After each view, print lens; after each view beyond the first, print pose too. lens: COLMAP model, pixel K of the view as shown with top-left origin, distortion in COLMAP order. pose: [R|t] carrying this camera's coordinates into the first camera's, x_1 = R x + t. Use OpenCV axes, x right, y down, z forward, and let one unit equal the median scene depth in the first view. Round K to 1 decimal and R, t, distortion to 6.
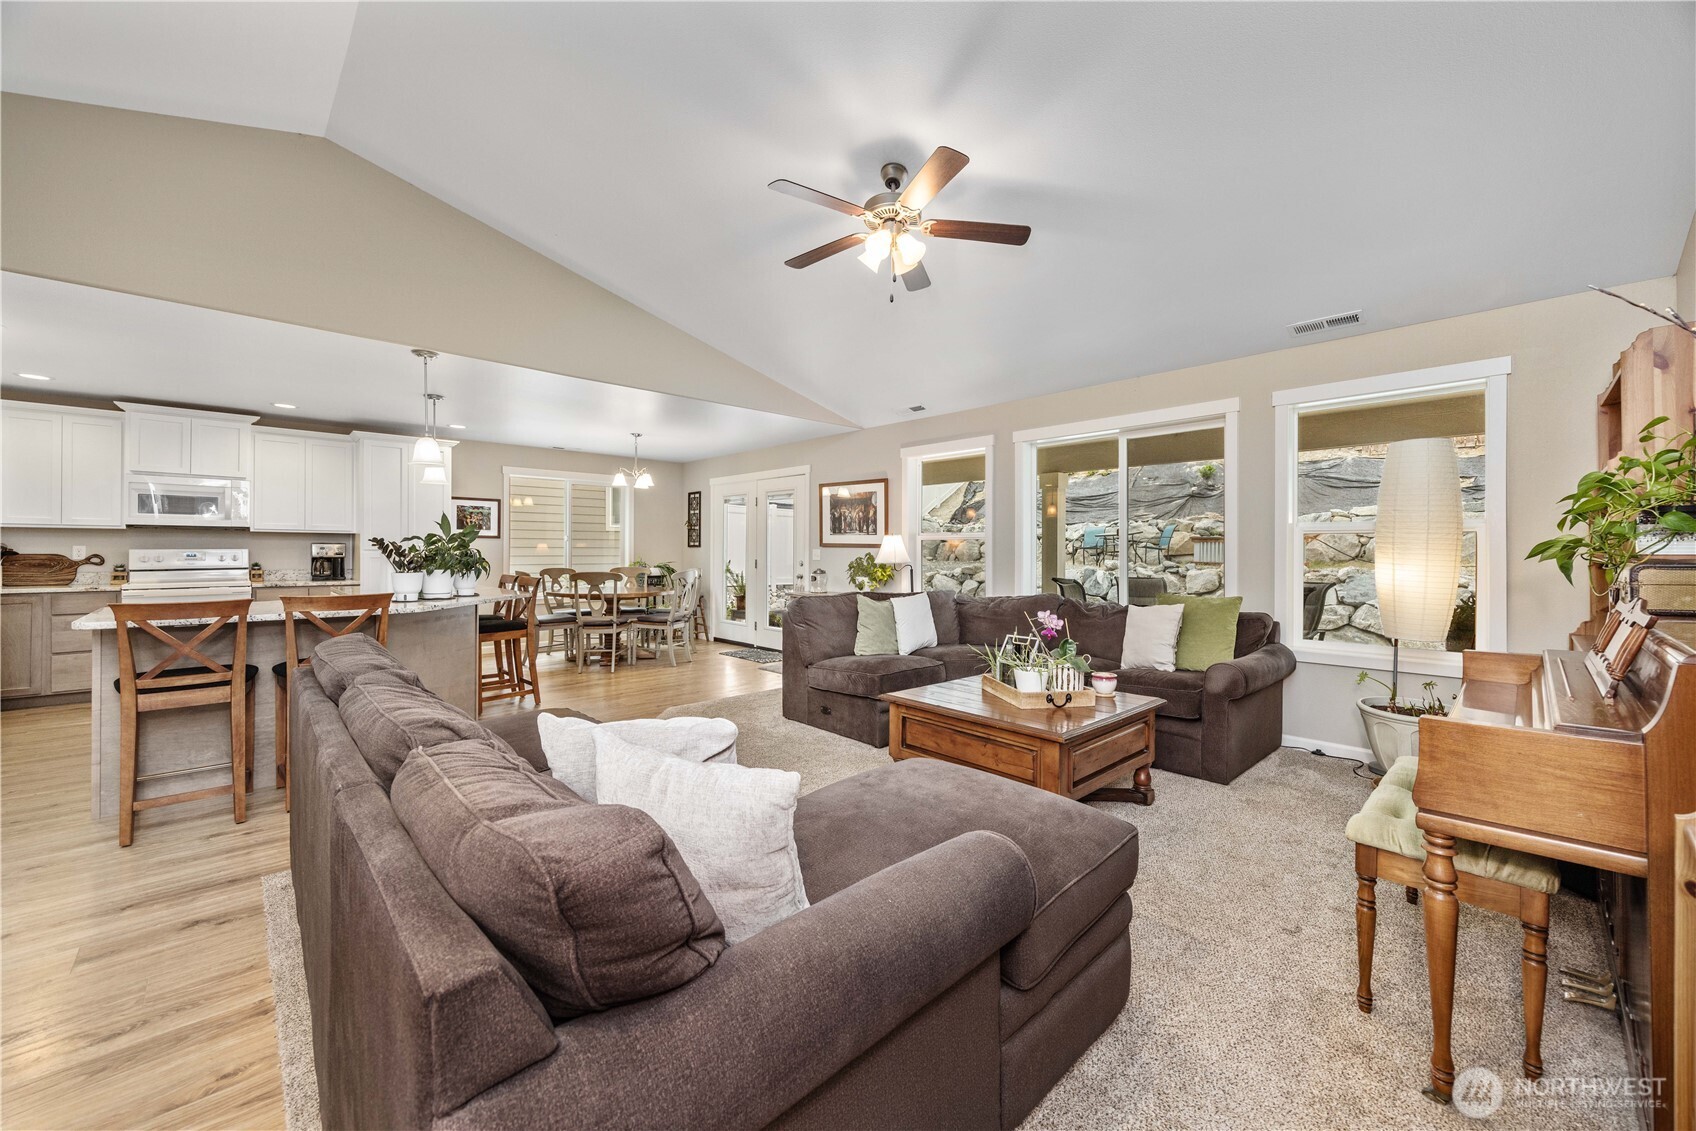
lens RADIAL K [[672.3, 0, 849.4], [0, 672.3, 555.7], [0, 0, 1]] dist [0.001477, -0.000495]
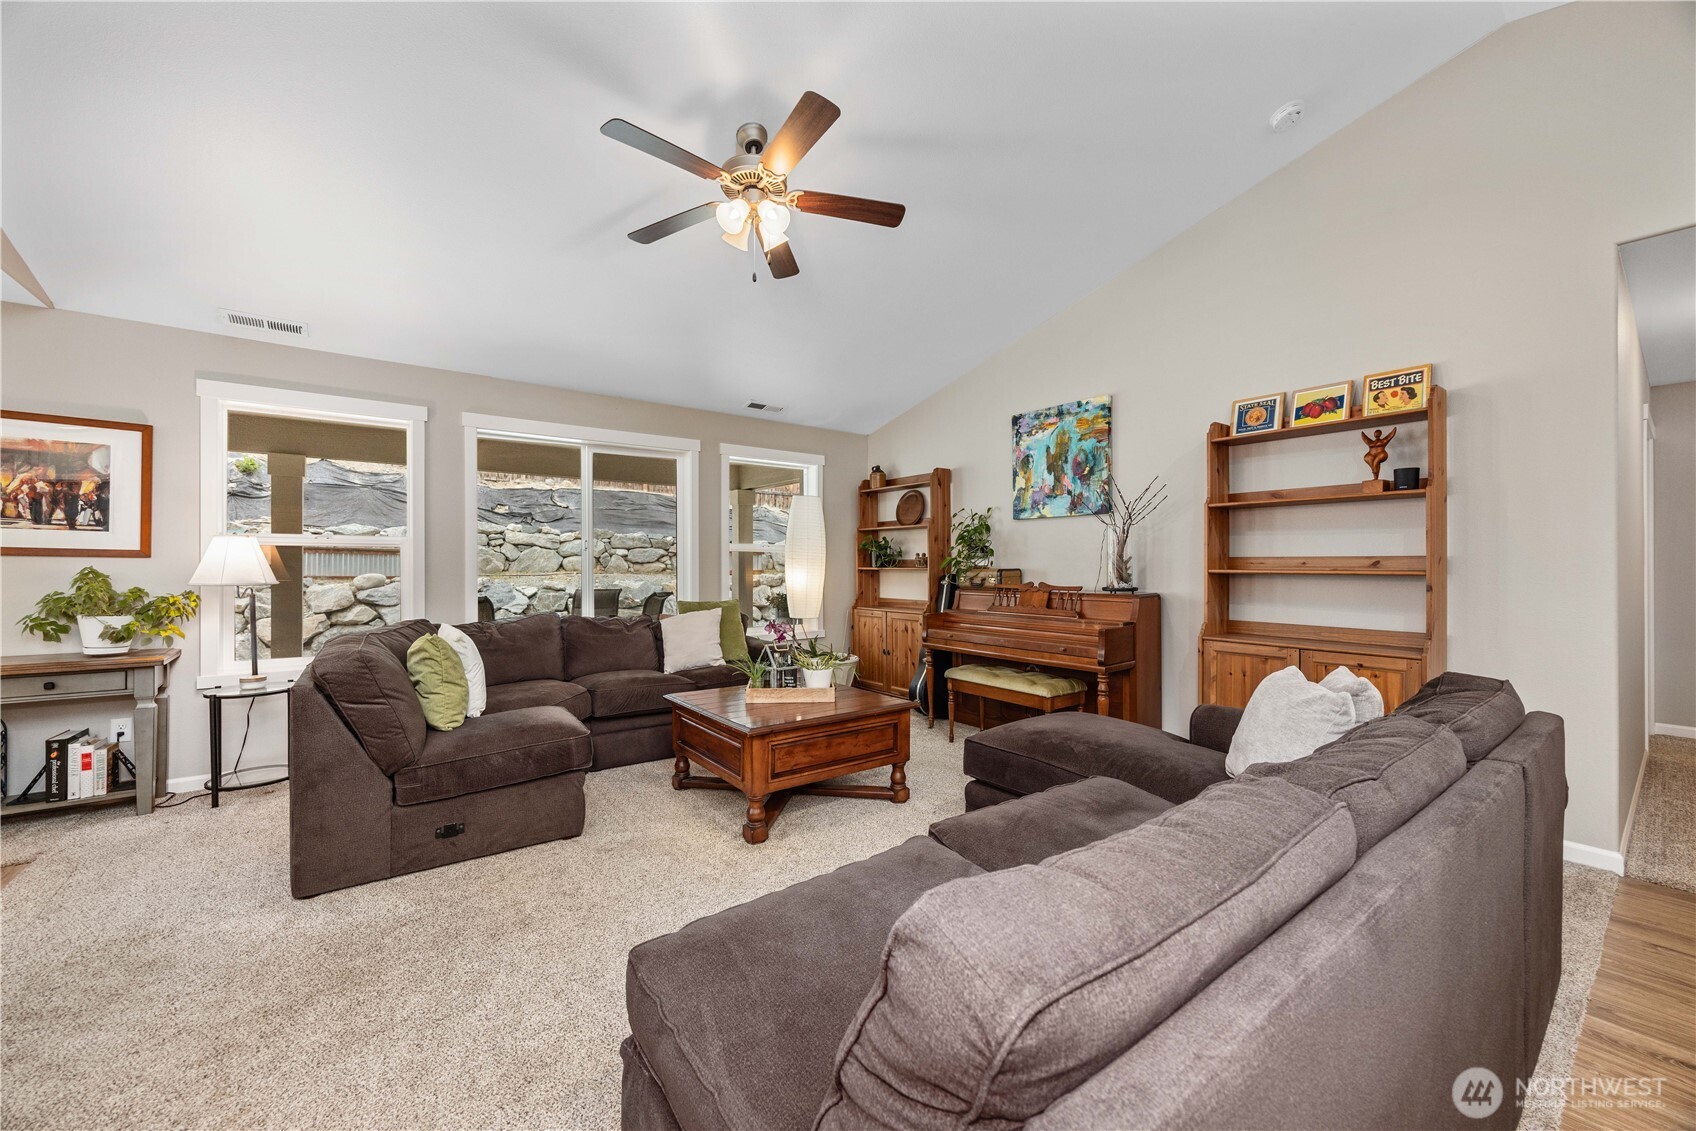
lens RADIAL K [[651.1, 0, 840.6], [0, 651.1, 562.8], [0, 0, 1]] dist [-0.001090, -0.000164]
pose [[0.124379, 0.001970, 0.992233, -0.401709], [0.003854, 0.999990, -0.002468, -0.004122], [-0.992227, 0.004131, 0.124371, 0.417467]]
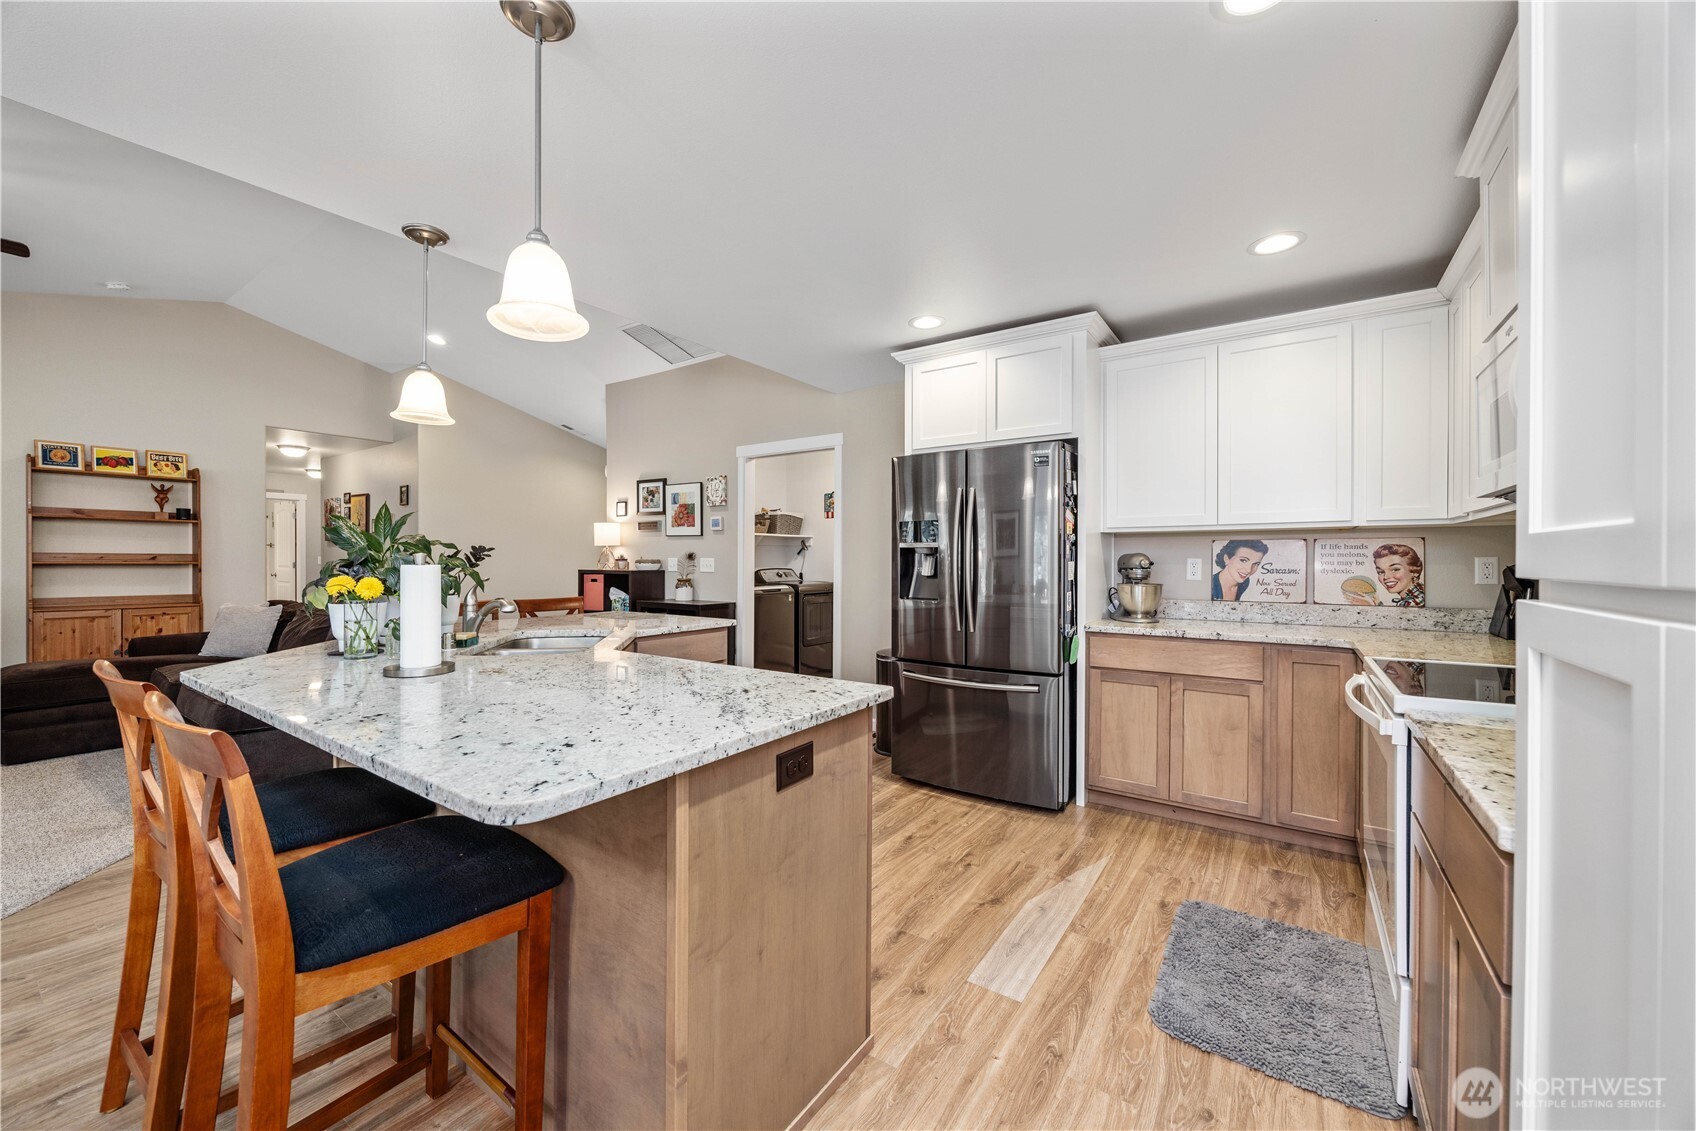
lens RADIAL K [[648.2, 0, 847.9], [0, 648.2, 561.6], [0, 0, 1]] dist [-0.001783, -0.000452]
pose [[-0.979196, -0.005165, -0.202852, -0.600956], [-0.006514, 0.999961, 0.005980, -0.009757], [0.202813, 0.007177, -0.979191, 1.122828]]
